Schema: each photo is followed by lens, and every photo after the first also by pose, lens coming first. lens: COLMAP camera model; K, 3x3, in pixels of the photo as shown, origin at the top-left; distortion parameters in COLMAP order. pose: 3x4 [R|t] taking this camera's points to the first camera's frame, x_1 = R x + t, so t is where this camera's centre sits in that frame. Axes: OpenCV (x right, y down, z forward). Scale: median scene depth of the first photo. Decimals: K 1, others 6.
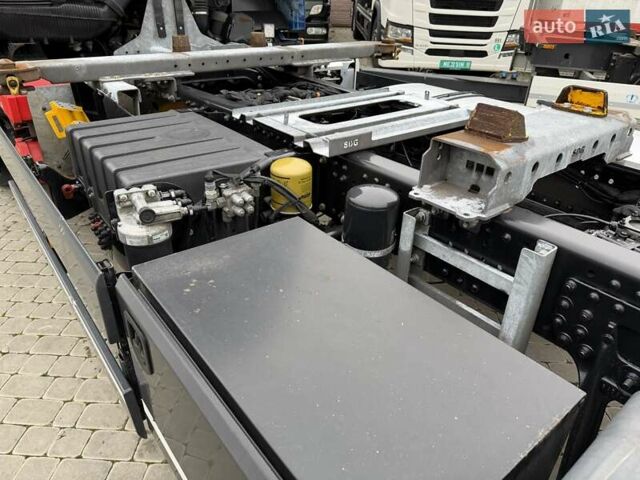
lens RADIAL K [[459.6, 0, 320.0], [0, 459.6, 240.0], [0, 0, 1]] dist [-0.003132, -0.007925]
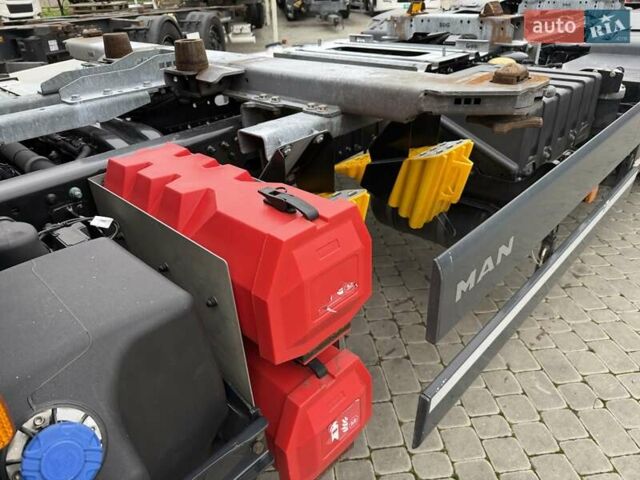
lens RADIAL K [[459.6, 0, 320.0], [0, 459.6, 240.0], [0, 0, 1]] dist [-0.003132, -0.007925]
pose [[-0.132849, -0.514738, 0.846992, -1.106958], [0.509402, 0.697601, 0.503848, -0.579584], [-0.850212, 0.498395, 0.169533, 1.095446]]
